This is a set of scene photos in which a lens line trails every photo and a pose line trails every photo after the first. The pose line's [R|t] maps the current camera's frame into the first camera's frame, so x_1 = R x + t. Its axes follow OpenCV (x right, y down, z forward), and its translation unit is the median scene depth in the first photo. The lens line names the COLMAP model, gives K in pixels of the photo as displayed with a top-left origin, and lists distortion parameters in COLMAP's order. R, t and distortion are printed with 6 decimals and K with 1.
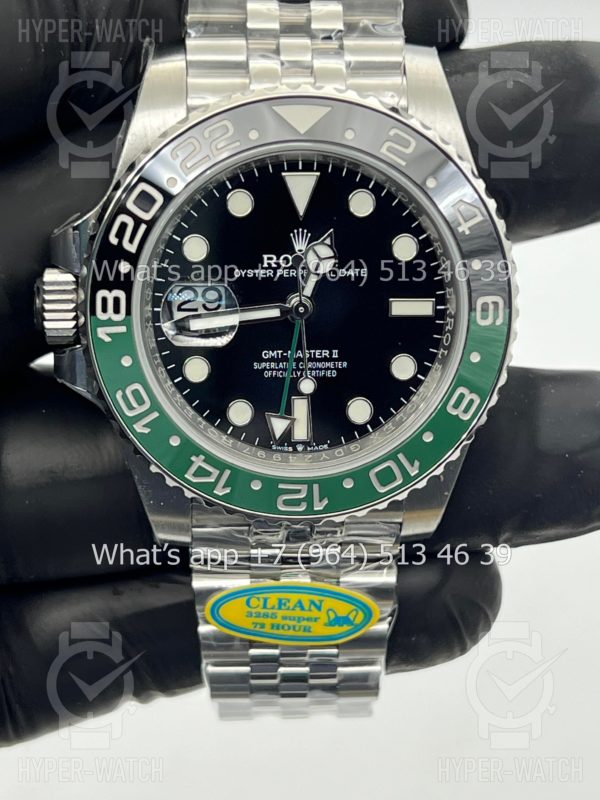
lens RADIAL K [[1925.1, 0, 300.0], [0, 1925.1, 400.0], [0, 0, 1]] dist [0.194476, 0.051087]
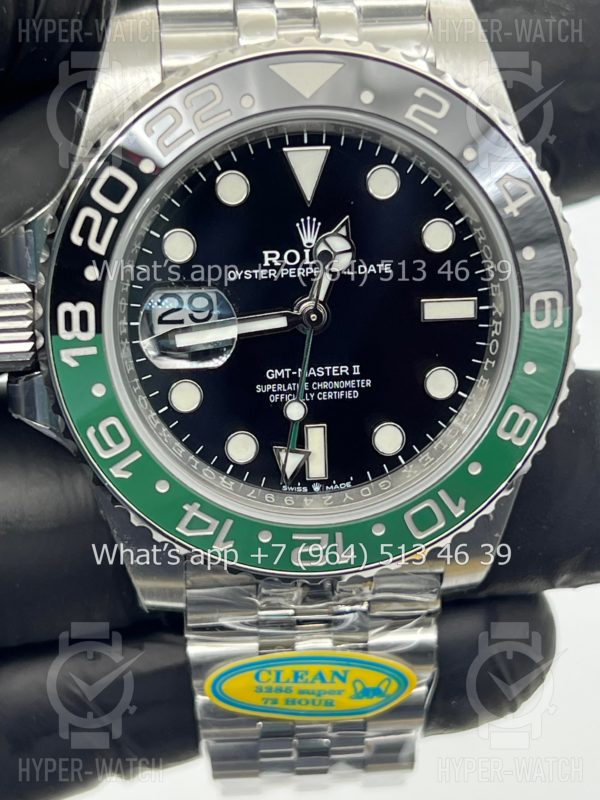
lens RADIAL K [[1925.1, 0, 300.0], [0, 1925.1, 400.0], [0, 0, 1]] dist [0.194476, 0.051087]
pose [[0.999007, -0.038077, 0.023134, -0.024691], [0.037805, 0.999212, 0.012094, -0.022253], [-0.023577, -0.011207, 0.999659, 0.193487]]
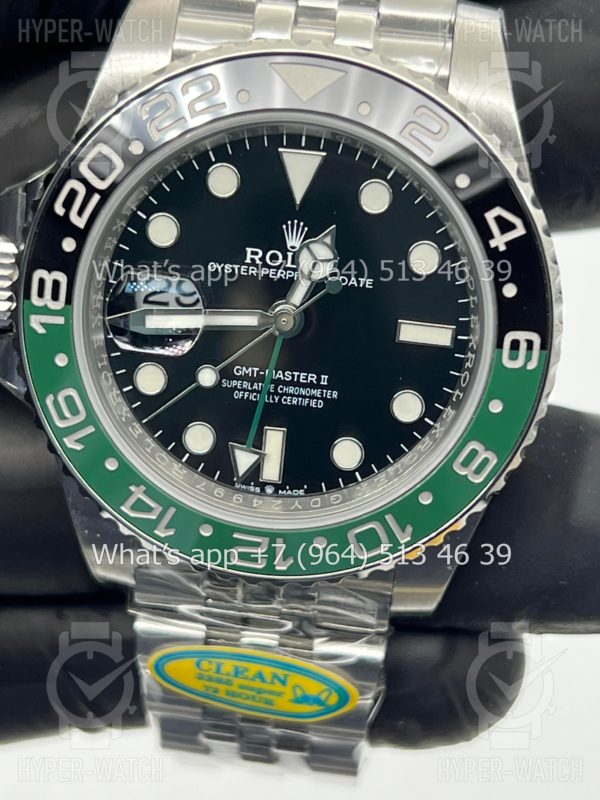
lens RADIAL K [[1925.1, 0, 300.0], [0, 1925.1, 400.0], [0, 0, 1]] dist [0.194476, 0.051087]
pose [[0.984618, 0.122250, -0.124827, 0.110187], [-0.117480, 0.992059, 0.044911, -0.050876], [0.129326, -0.029556, 0.991162, 0.206095]]
